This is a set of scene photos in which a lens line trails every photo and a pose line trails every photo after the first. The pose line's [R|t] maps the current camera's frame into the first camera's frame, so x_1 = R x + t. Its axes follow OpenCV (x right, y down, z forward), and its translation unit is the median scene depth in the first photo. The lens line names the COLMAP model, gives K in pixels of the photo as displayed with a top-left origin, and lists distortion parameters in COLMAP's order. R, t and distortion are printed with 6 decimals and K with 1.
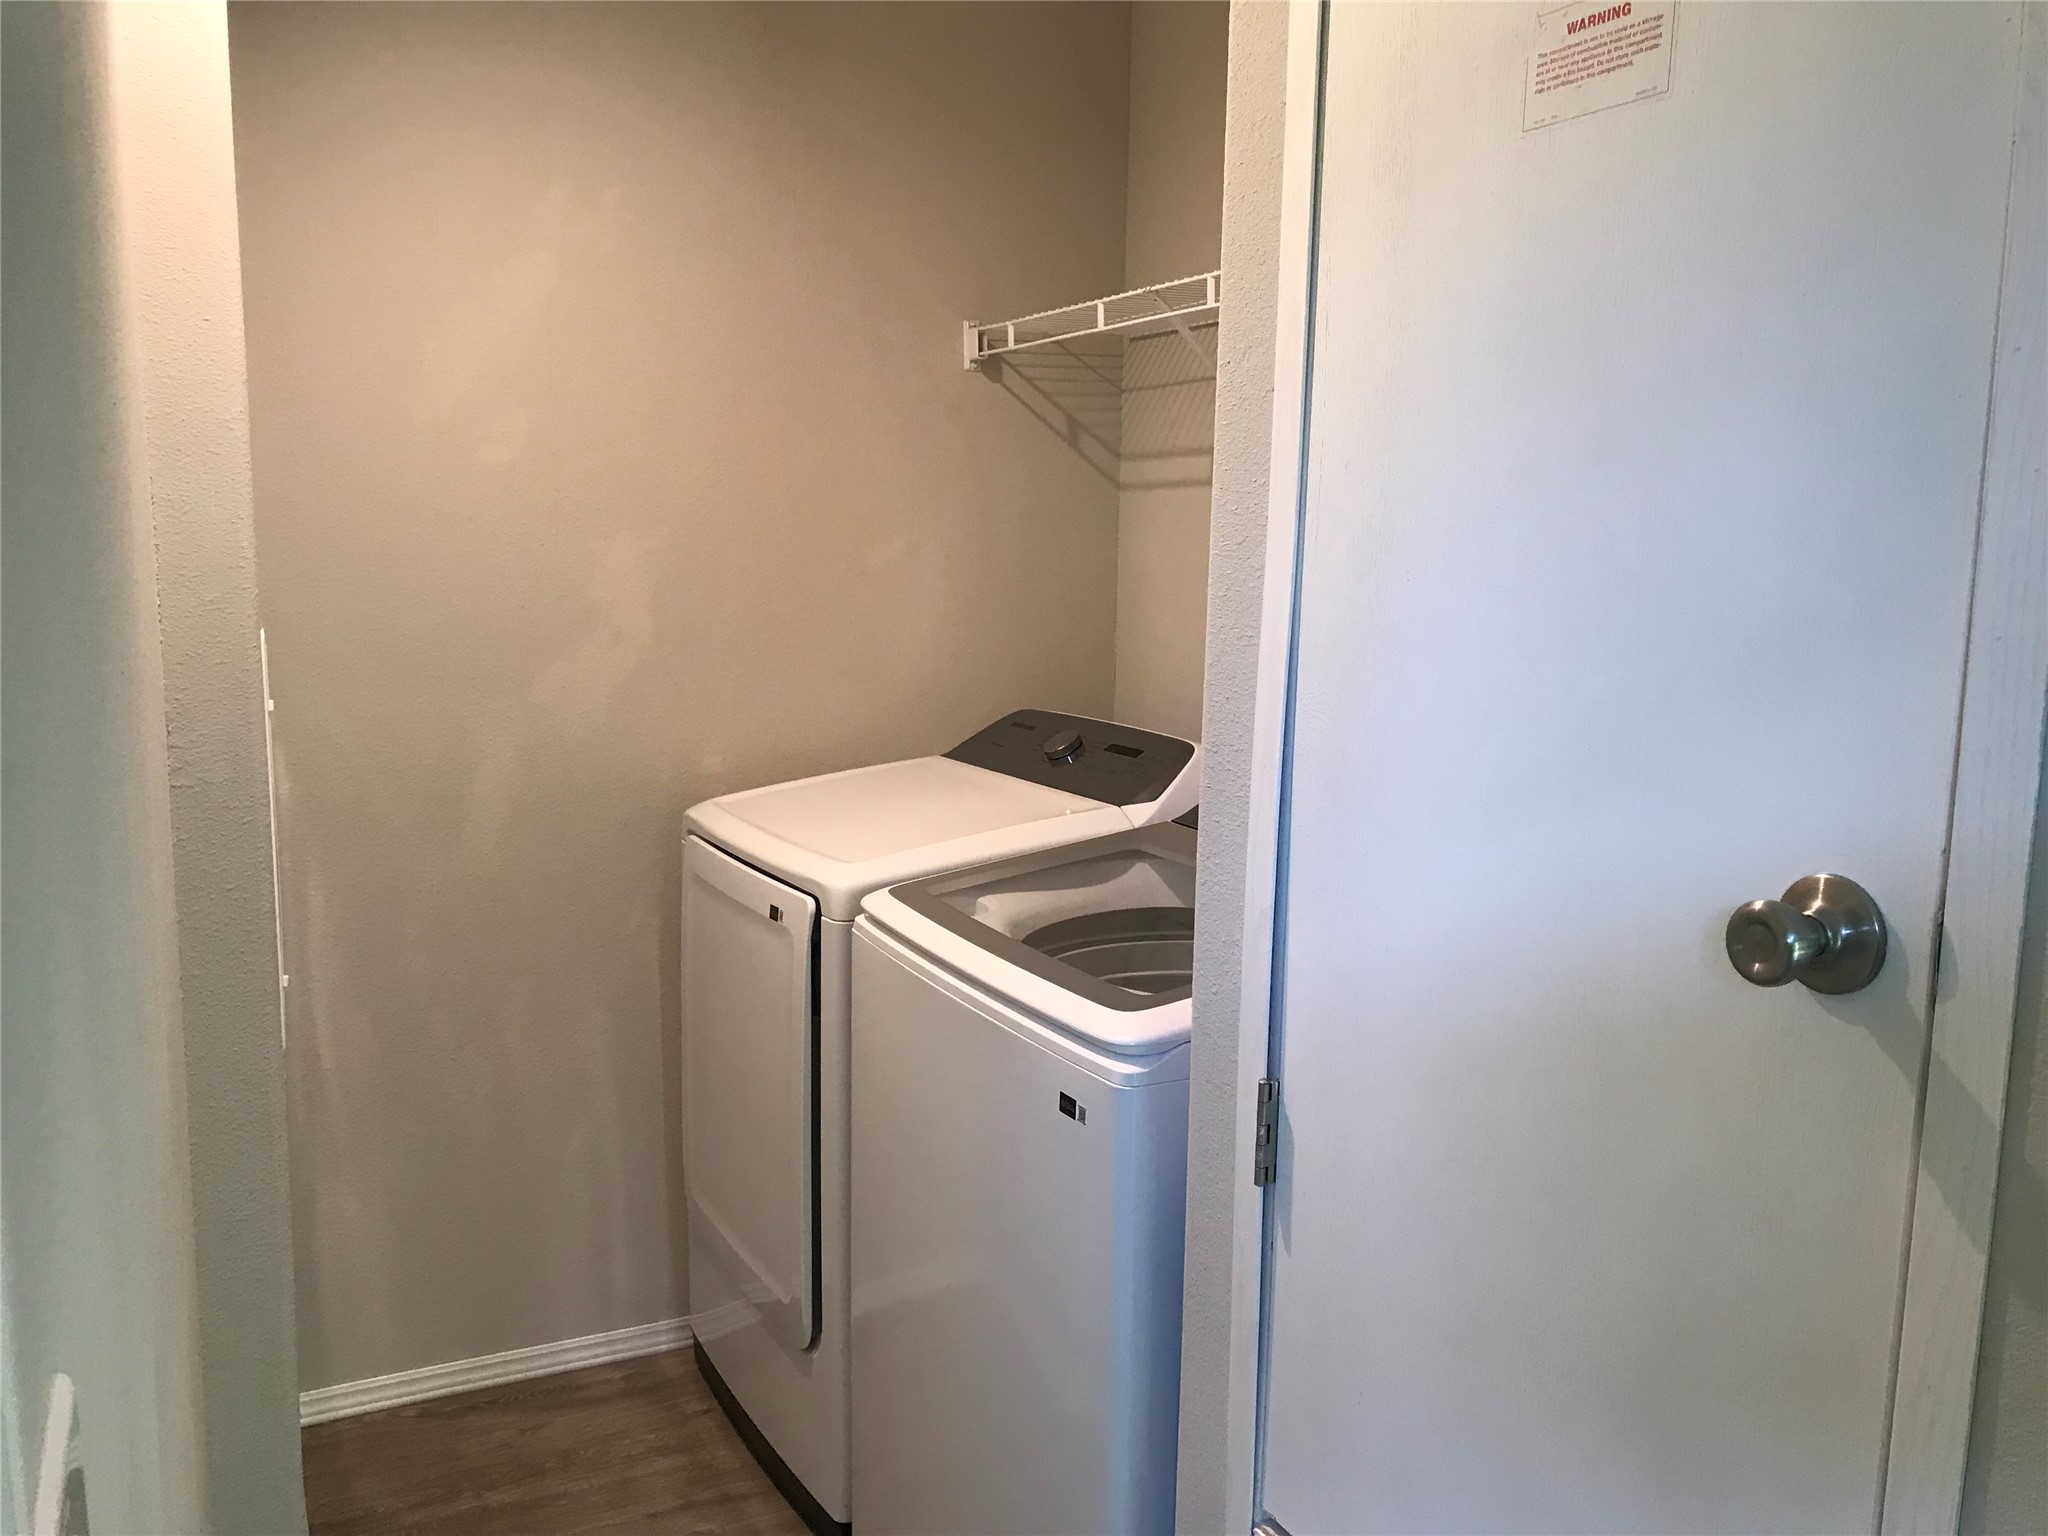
lens RADIAL K [[1659.2, 0, 1028.3], [0, 1659.2, 850.8], [0, 0, 1]] dist [0.005089, 0.015537]
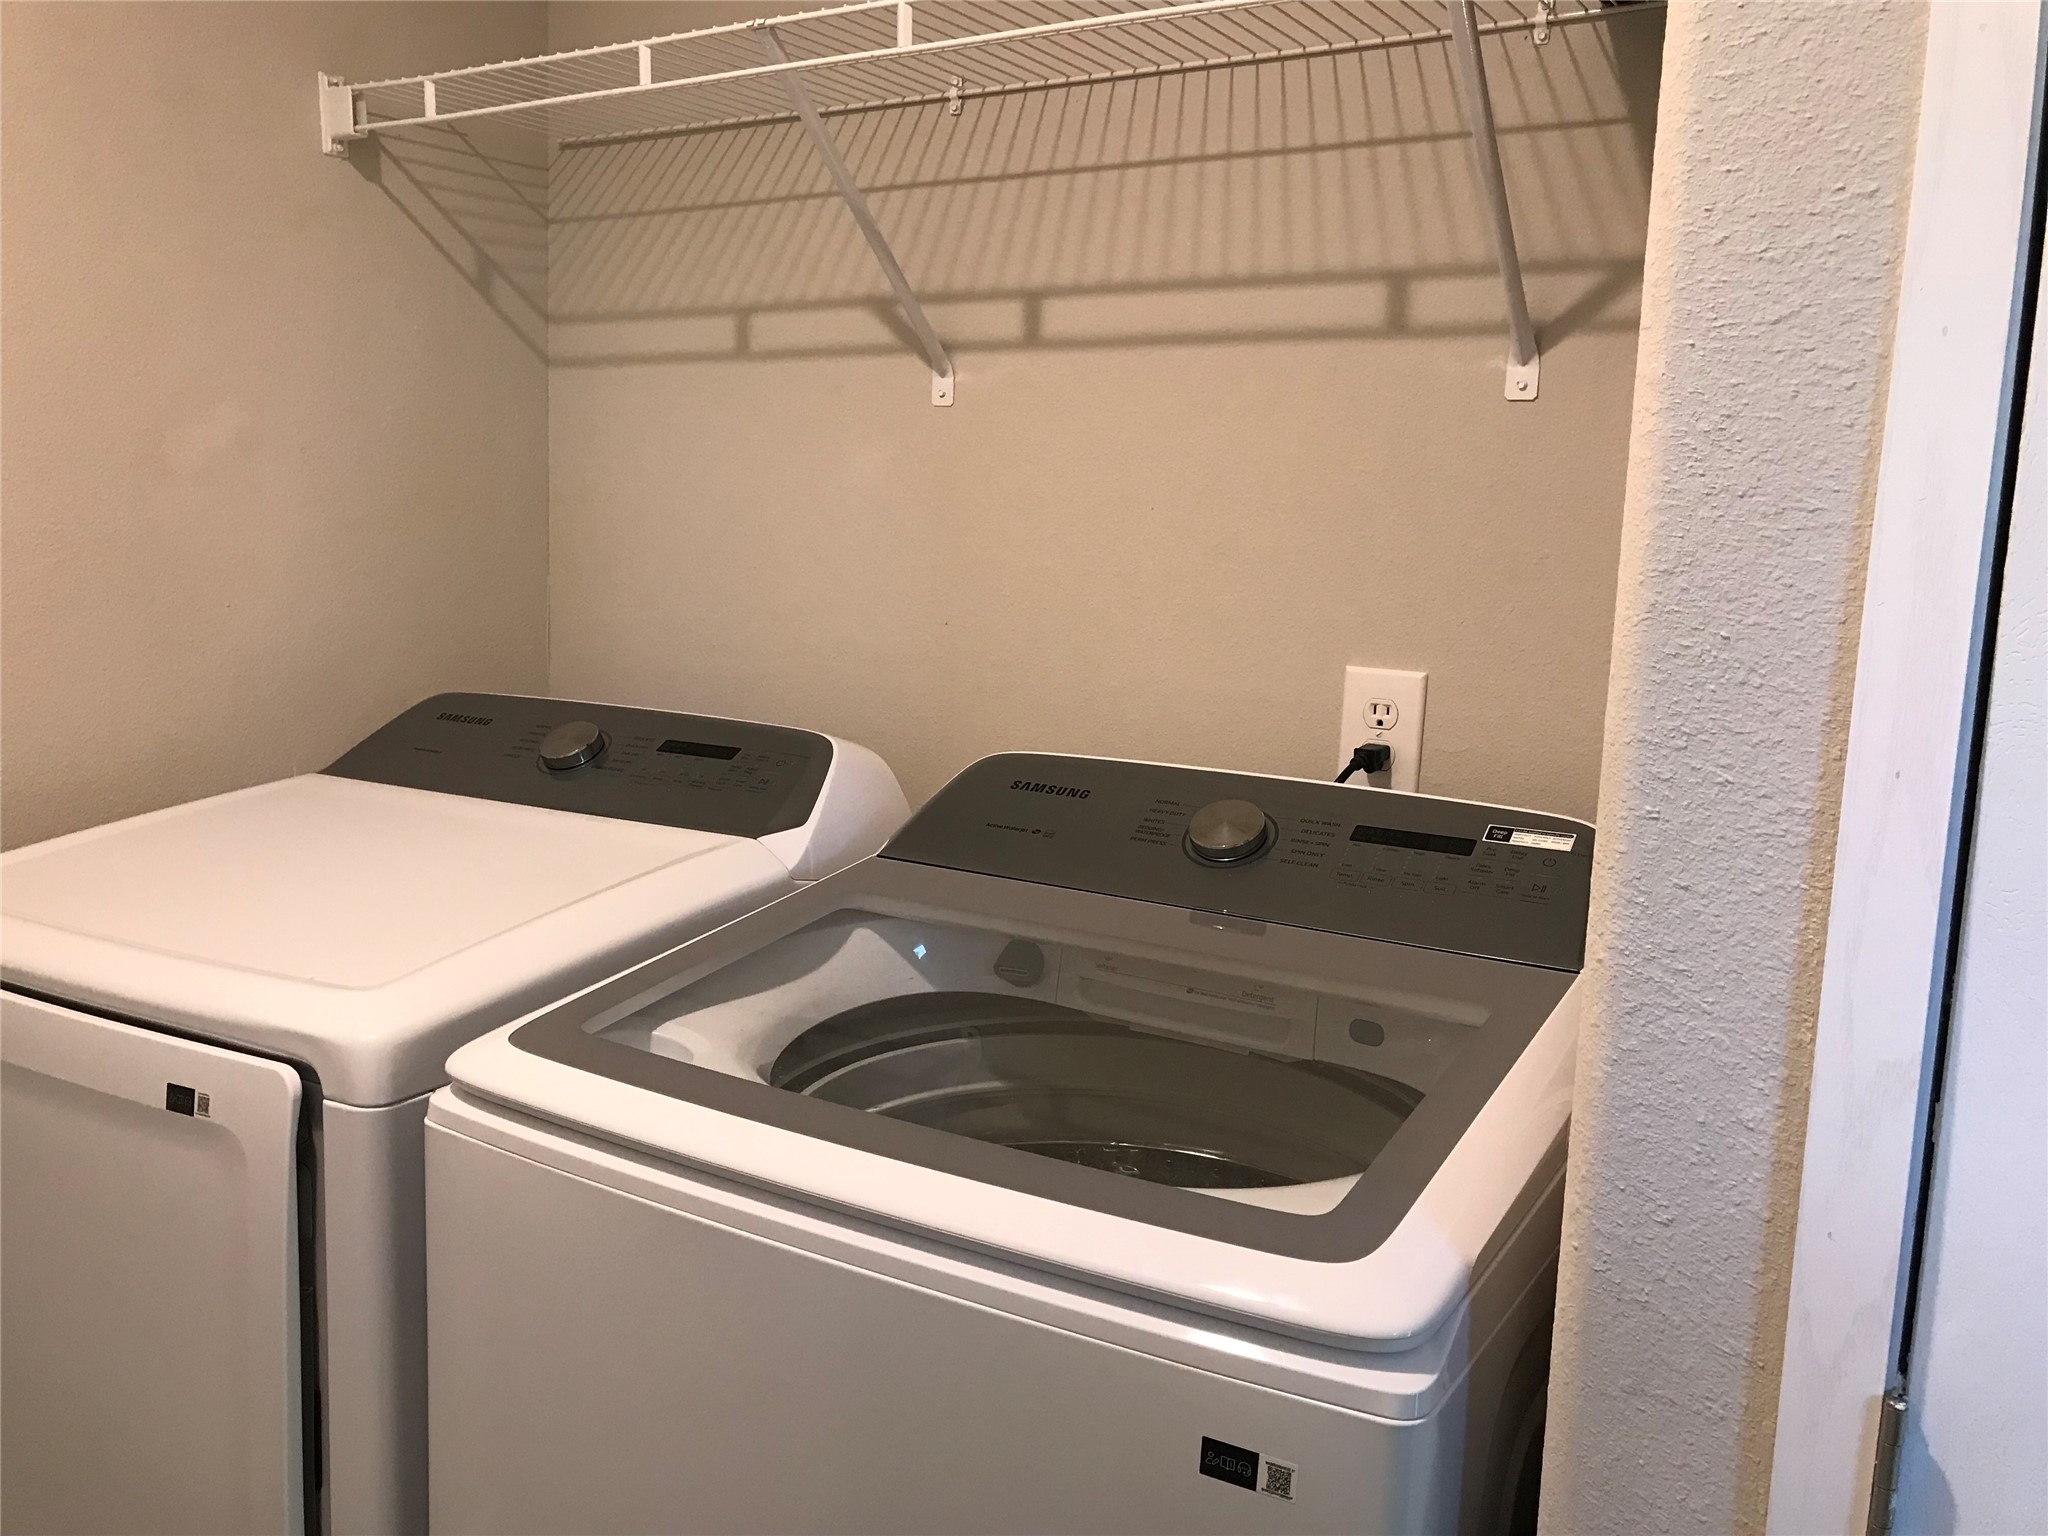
lens RADIAL K [[1717.4, 0, 1031.8], [0, 1717.4, 773.9], [0, 0, 1]] dist [-0.003749, 0.044414]
pose [[0.855732, -0.062002, 0.513691, -0.167378], [0.079005, 0.996810, -0.011296, -0.031349], [-0.511352, 0.050251, 0.857901, 0.343453]]
